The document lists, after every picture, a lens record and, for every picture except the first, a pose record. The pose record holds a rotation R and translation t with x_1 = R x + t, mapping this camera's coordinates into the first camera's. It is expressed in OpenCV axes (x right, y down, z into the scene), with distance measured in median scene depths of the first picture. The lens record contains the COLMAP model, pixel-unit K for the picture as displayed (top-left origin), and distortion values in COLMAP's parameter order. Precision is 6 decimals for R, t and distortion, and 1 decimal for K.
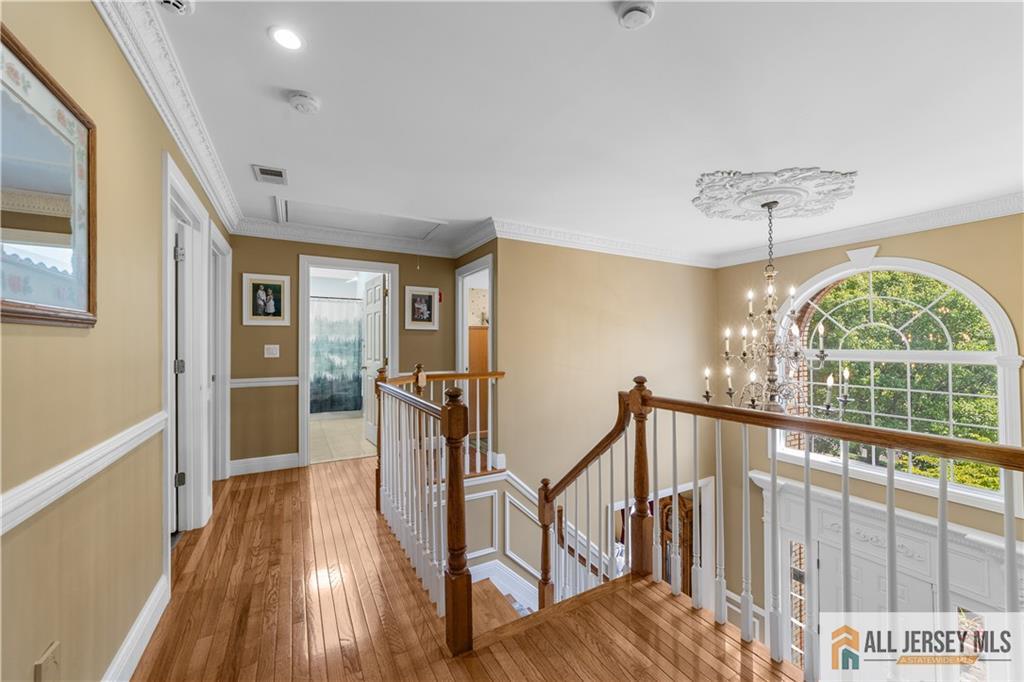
lens RADIAL K [[401.3, 0, 512.9], [0, 401.3, 339.6], [0, 0, 1]] dist [-0.002661, 0.000515]
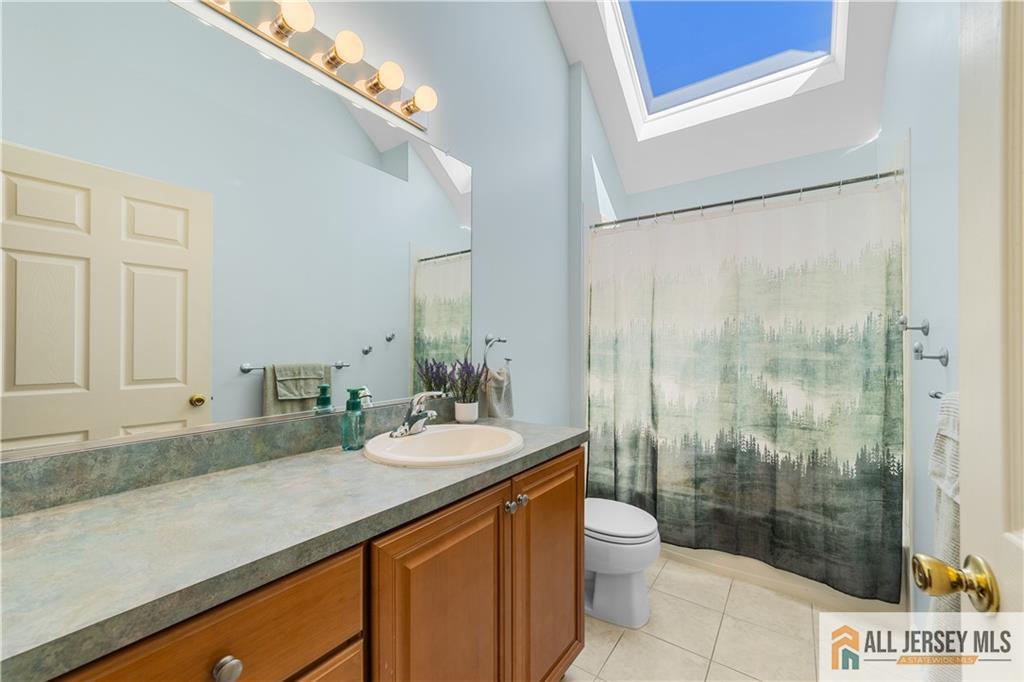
lens RADIAL K [[401.3, 0, 510.9], [0, 401.3, 345.0], [0, 0, 1]] dist [-0.002661, 0.000515]
pose [[0.431869, -0.001333, -0.901935, -0.262444], [0.001570, 0.999999, -0.000727, 0.012358], [0.901935, -0.001102, 0.431870, 0.686396]]
